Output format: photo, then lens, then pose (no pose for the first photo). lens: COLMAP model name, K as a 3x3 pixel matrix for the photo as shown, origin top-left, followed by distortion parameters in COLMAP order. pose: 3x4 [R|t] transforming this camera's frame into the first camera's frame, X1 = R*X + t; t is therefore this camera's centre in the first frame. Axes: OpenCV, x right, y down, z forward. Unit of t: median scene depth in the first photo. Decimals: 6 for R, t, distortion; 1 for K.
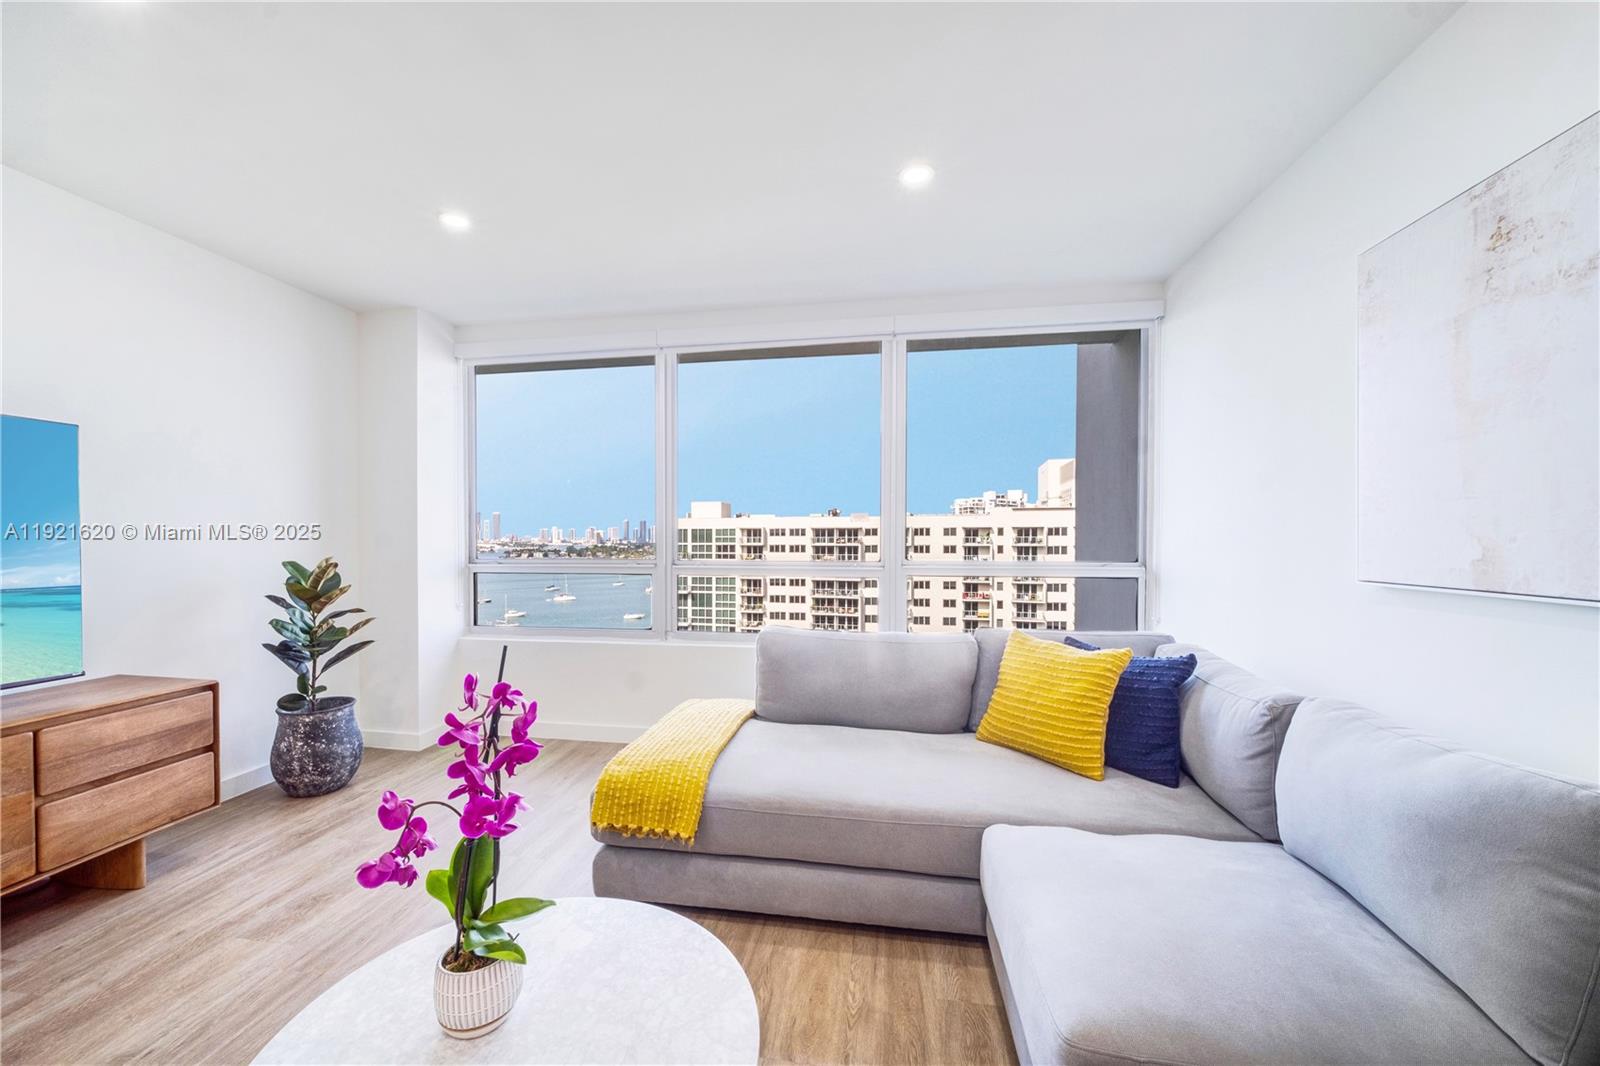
lens RADIAL K [[629.7, 0, 778.8], [0, 629.7, 538.4], [0, 0, 1]] dist [-0.003609, -0.000267]
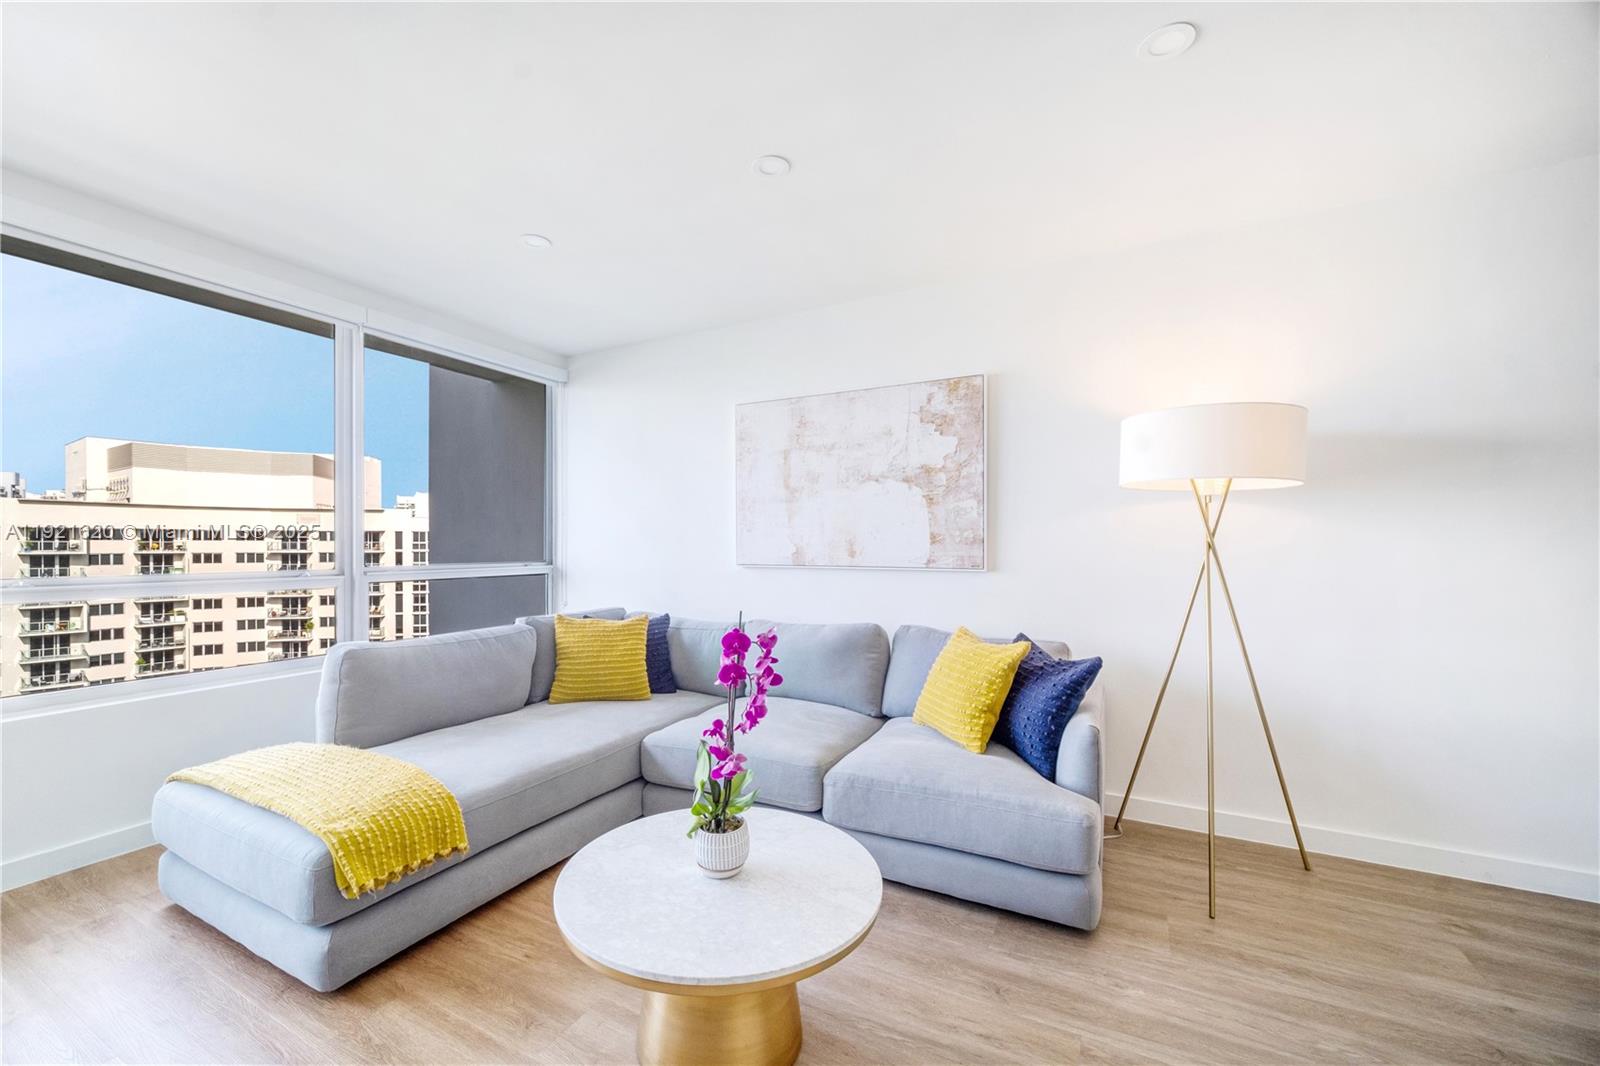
lens RADIAL K [[629.7, 0, 778.8], [0, 629.7, 538.4], [0, 0, 1]] dist [-0.003609, -0.000267]
pose [[0.317413, 0.007709, 0.948256, -0.387029], [0.000186, 0.999966, -0.008192, -0.000666], [-0.948287, 0.002776, 0.317401, 0.089251]]
